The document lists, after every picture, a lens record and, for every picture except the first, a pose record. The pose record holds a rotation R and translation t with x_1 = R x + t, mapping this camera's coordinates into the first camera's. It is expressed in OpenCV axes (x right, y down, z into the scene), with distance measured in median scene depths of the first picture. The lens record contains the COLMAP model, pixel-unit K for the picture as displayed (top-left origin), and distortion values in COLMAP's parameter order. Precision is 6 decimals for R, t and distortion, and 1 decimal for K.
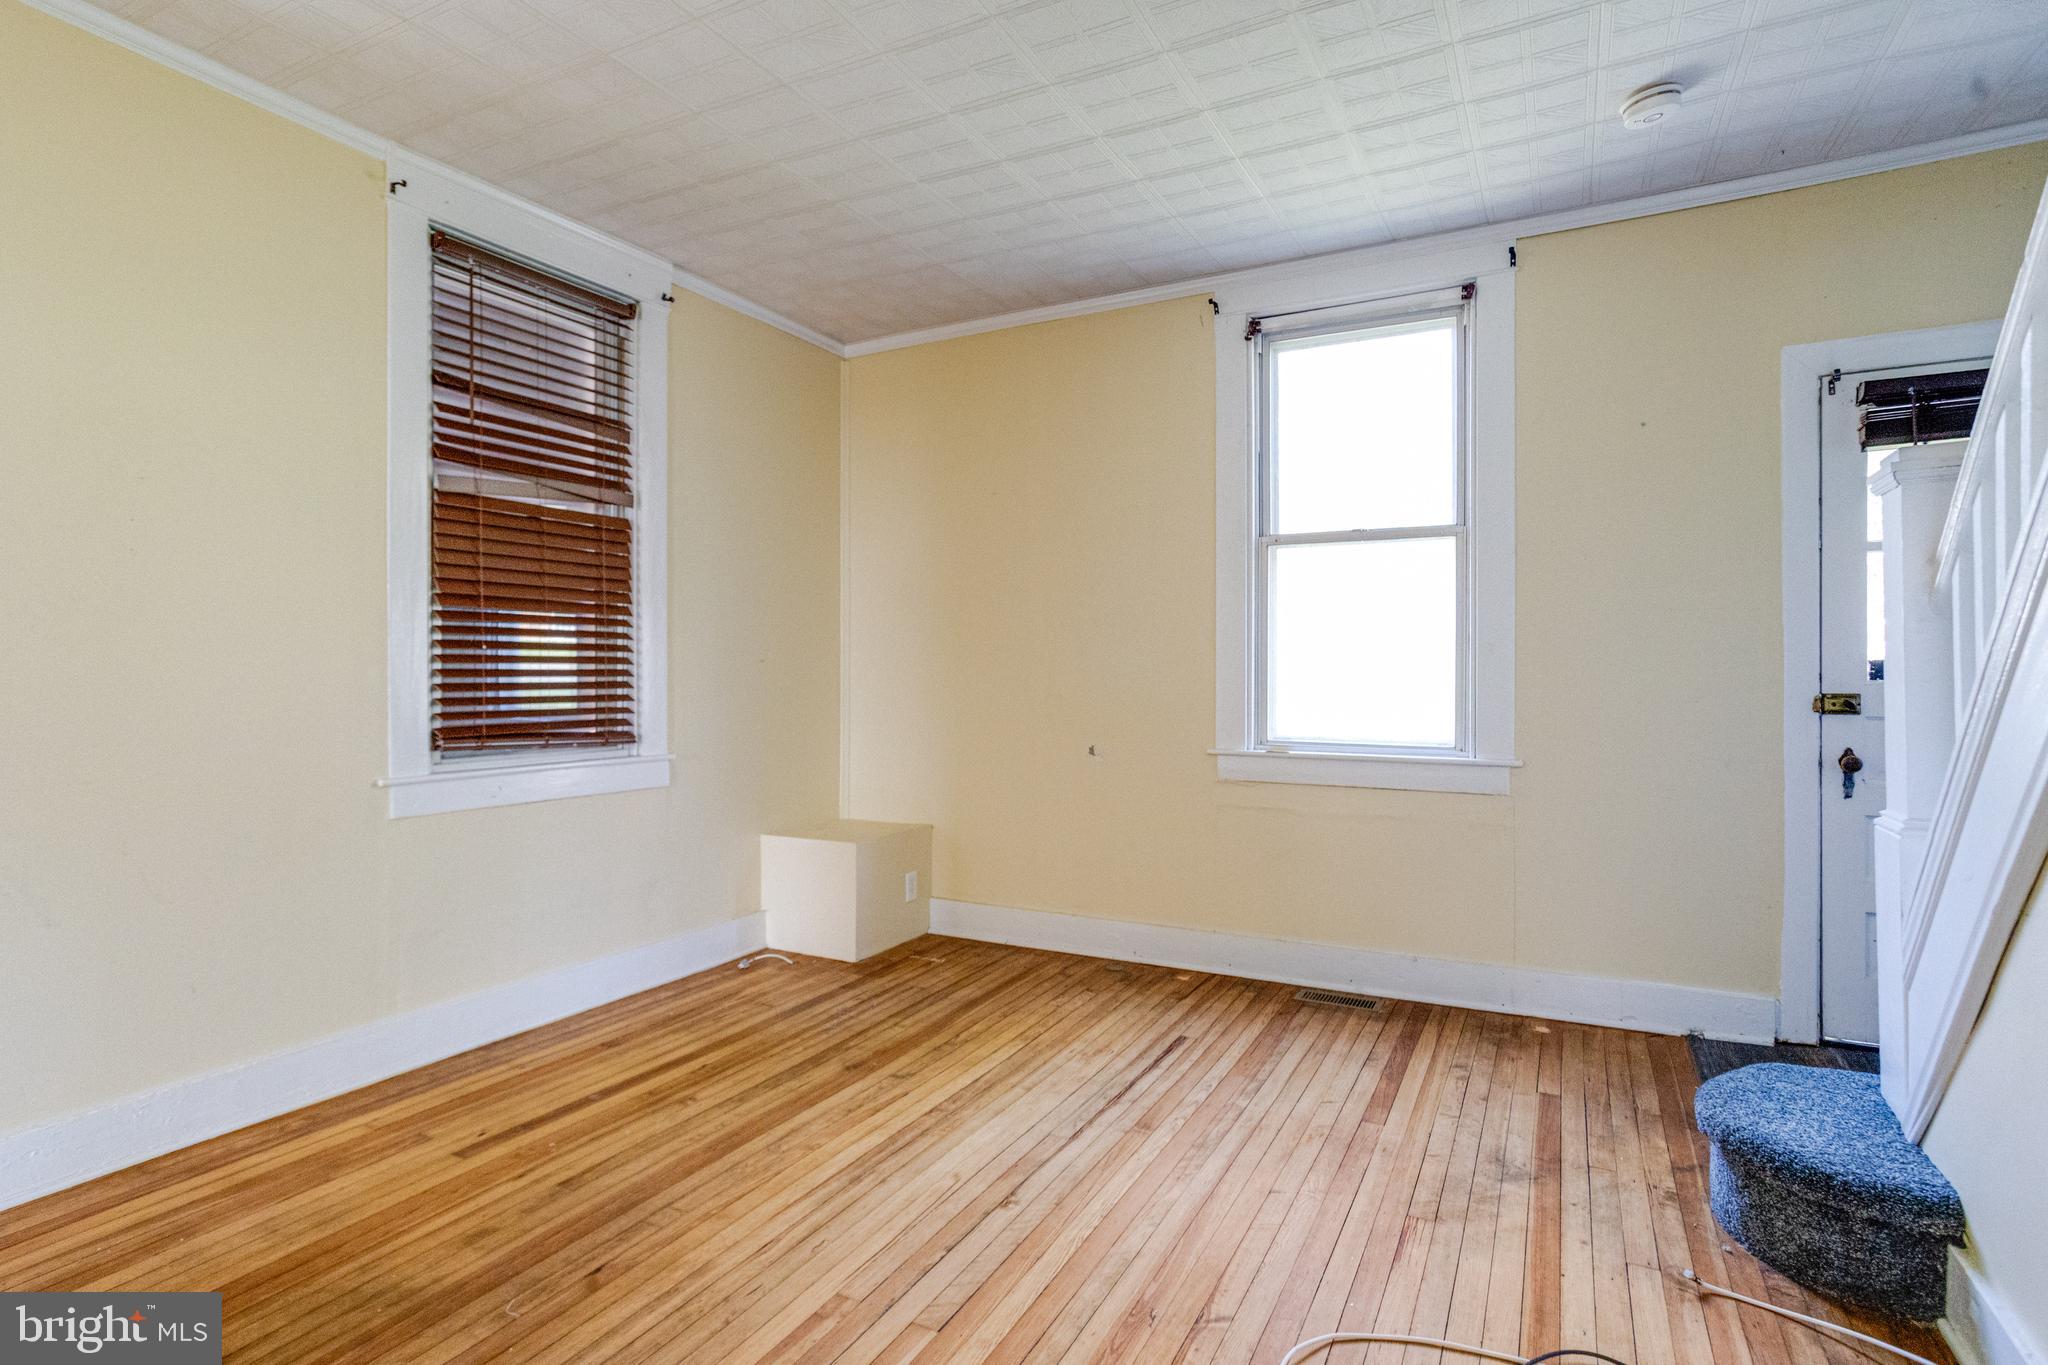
lens RADIAL K [[1012.1, 0, 1013.9], [0, 1012.1, 674.9], [0, 0, 1]] dist [-0.035679, 0.025705]
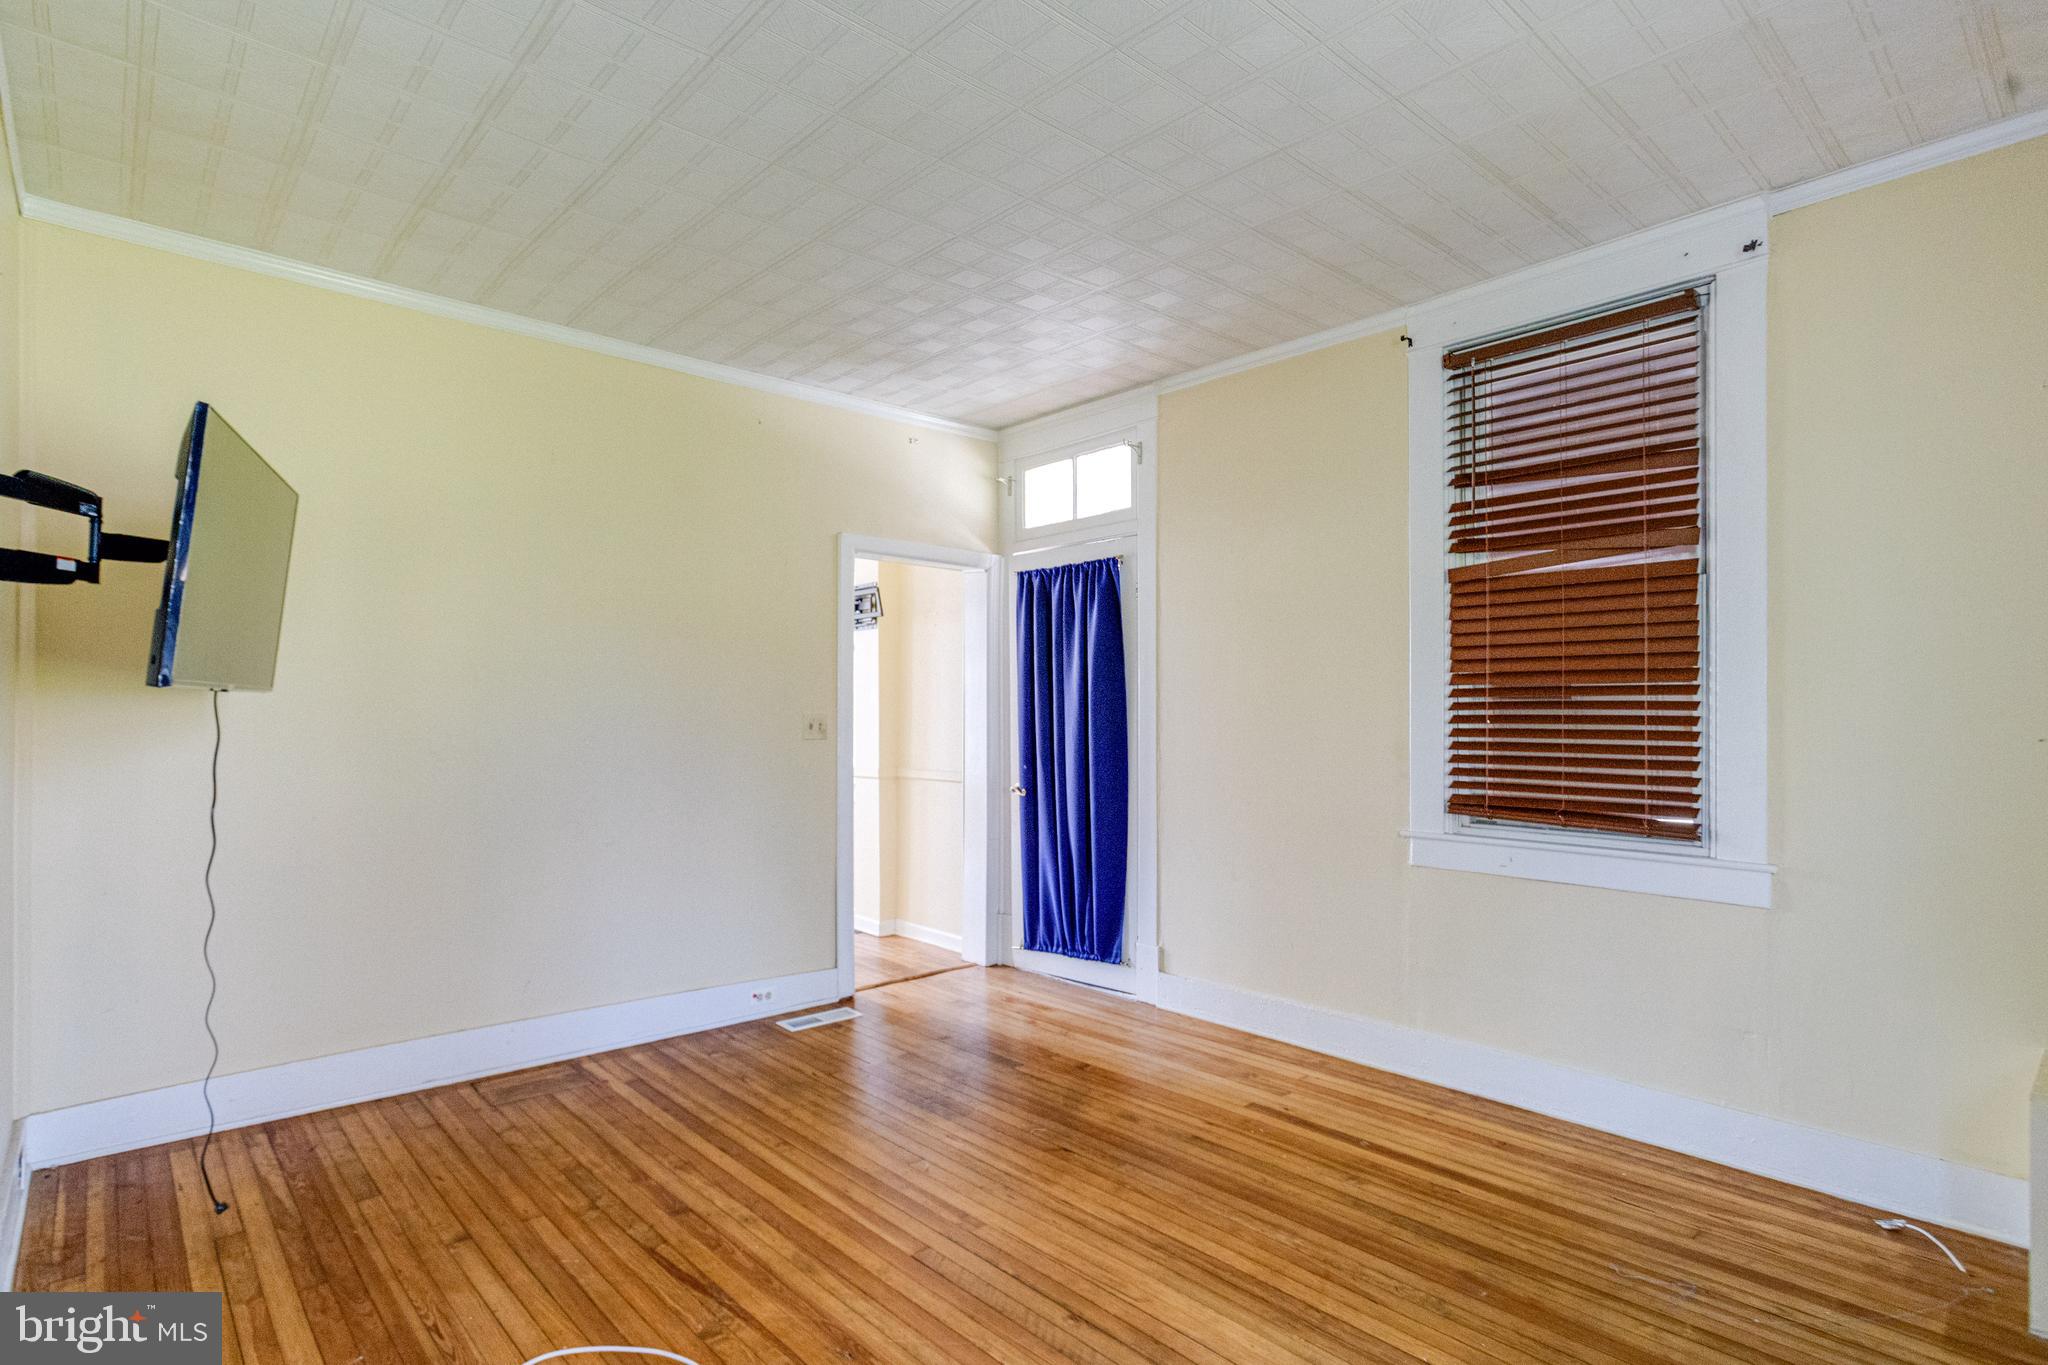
lens RADIAL K [[1040.6, 0, 1034.2], [0, 1040.6, 723.5], [0, 0, 1]] dist [-0.037932, 0.028562]
pose [[-0.325429, 0.005486, -0.945551, 0.644018], [-0.008292, 0.999928, 0.008656, -0.030751], [0.945530, 0.010657, -0.325360, 0.889990]]
